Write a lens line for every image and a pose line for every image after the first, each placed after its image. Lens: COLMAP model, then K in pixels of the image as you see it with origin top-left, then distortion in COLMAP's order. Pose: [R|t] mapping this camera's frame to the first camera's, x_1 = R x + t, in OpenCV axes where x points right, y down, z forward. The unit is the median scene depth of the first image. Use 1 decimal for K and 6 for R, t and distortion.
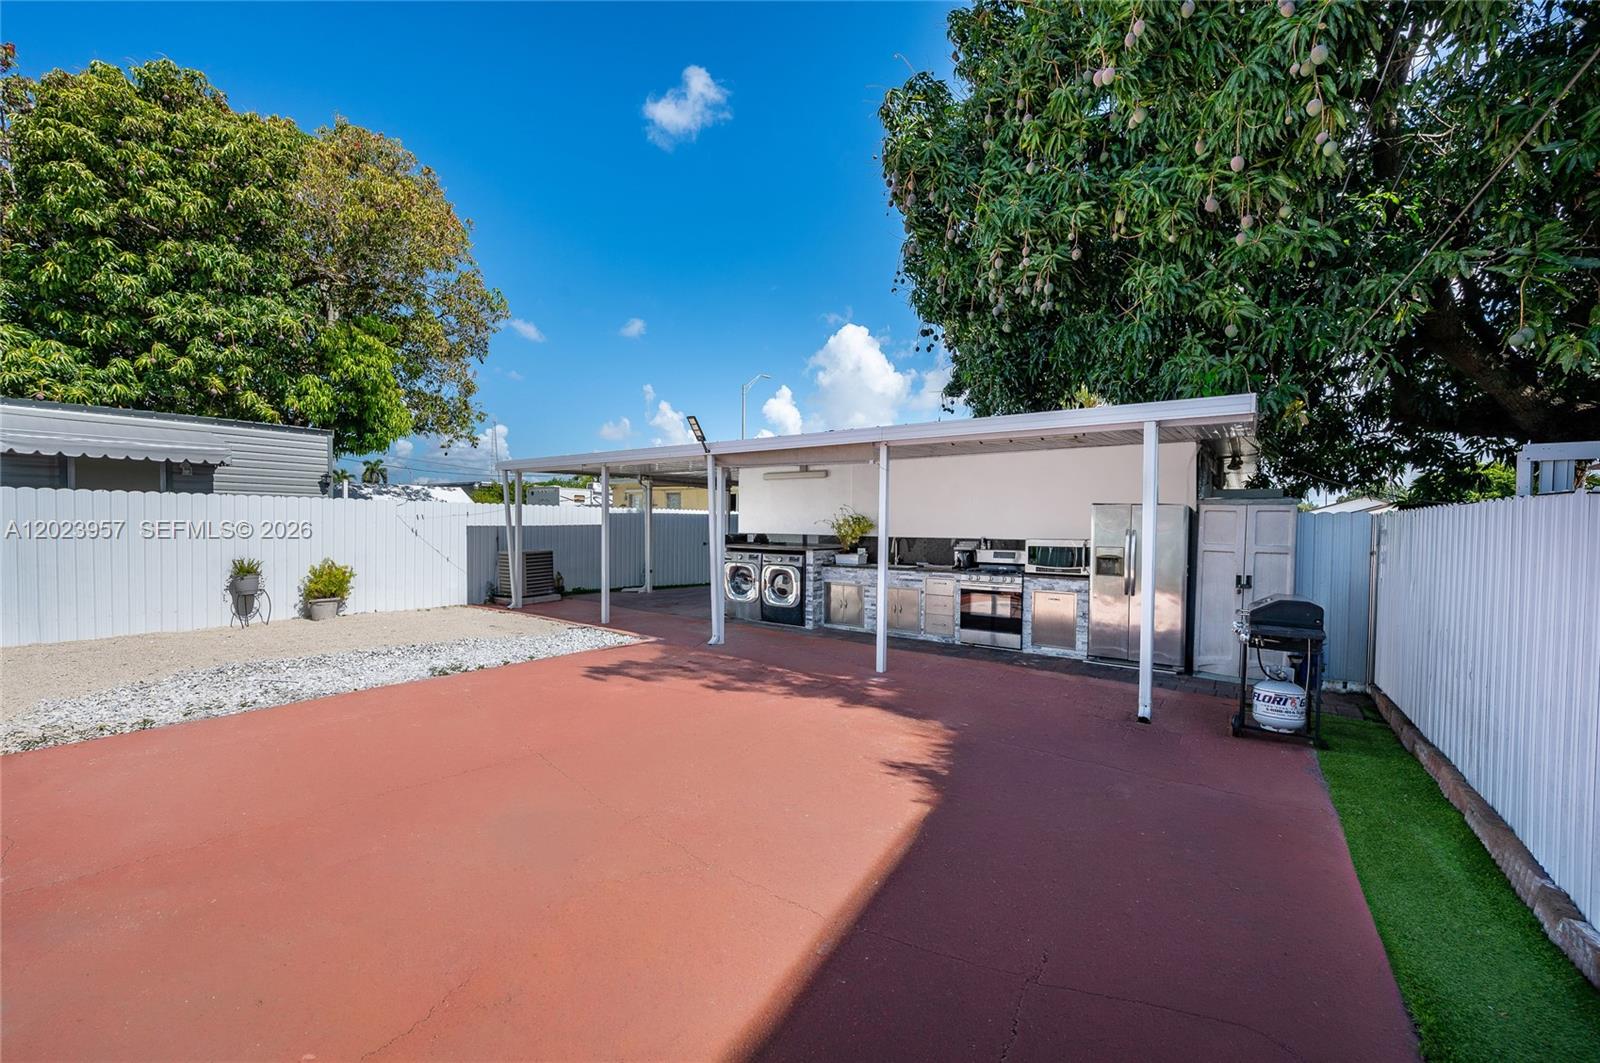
lens RADIAL K [[634.7, 0, 799.2], [0, 634.7, 536.0], [0, 0, 1]] dist [0.001160, -0.000487]
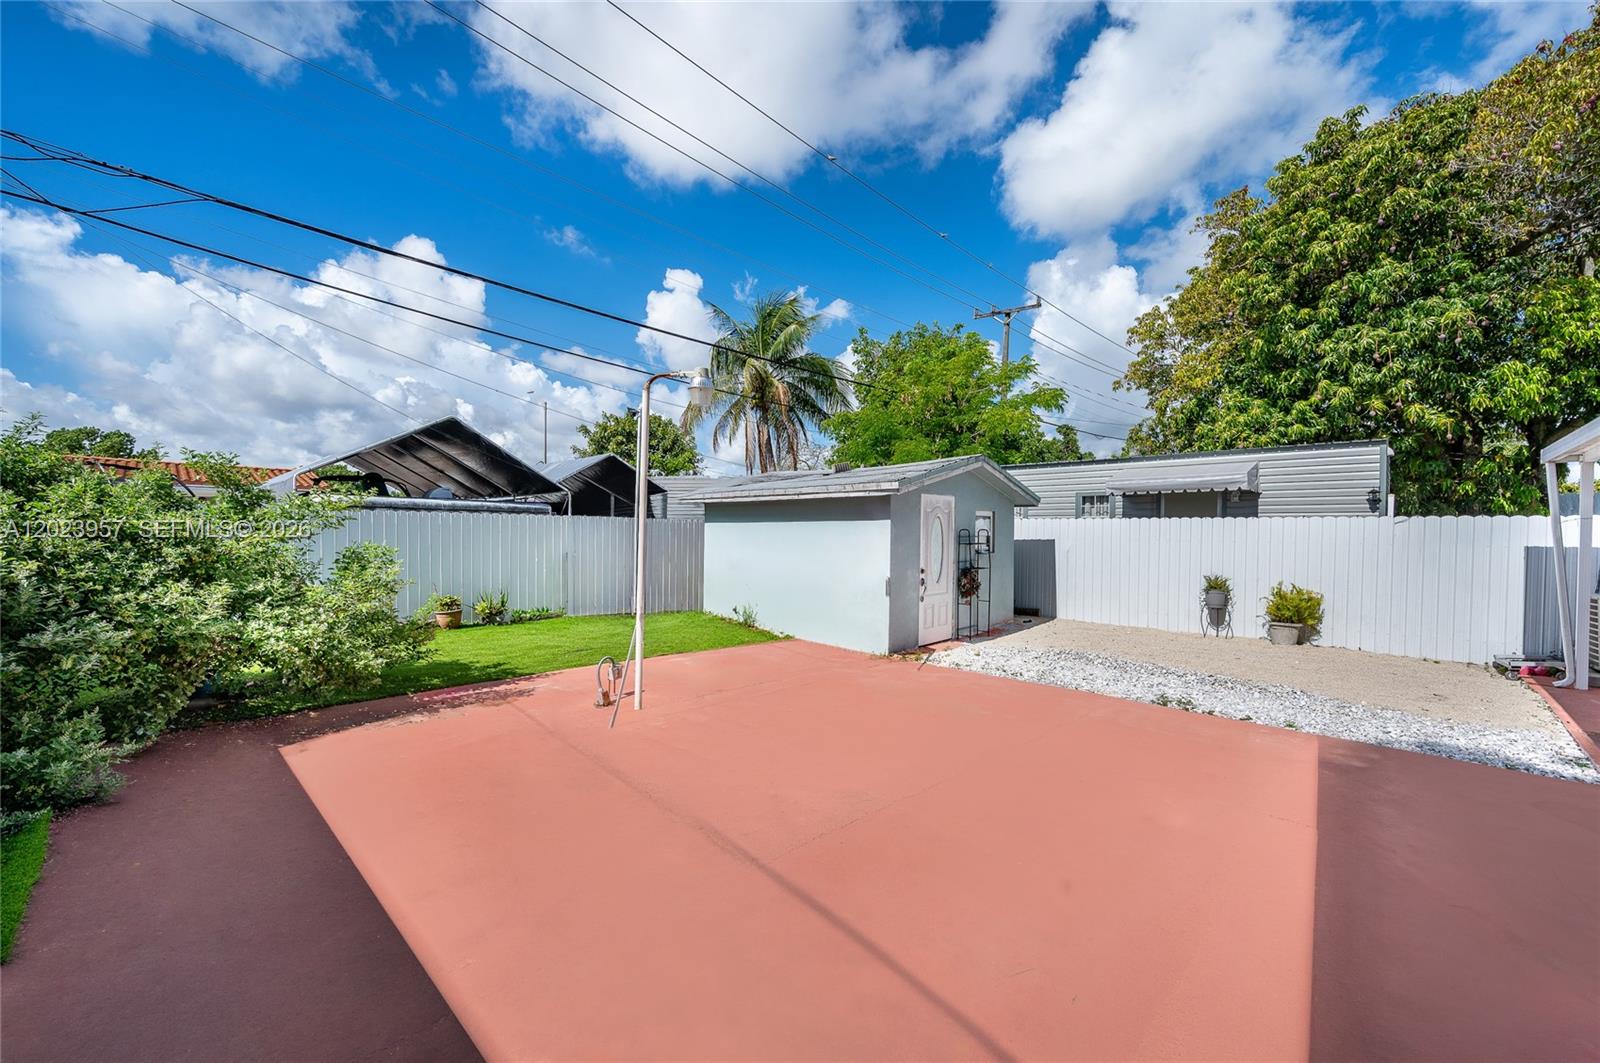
lens RADIAL K [[634.7, 0, 803.1], [0, 634.7, 540.6], [0, 0, 1]] dist [0.001160, -0.000487]
pose [[-0.146627, 0.000707, -0.989192, 0.267211], [-0.033880, 0.999409, 0.005737, -0.005047], [0.988612, 0.034355, -0.146516, 0.370066]]
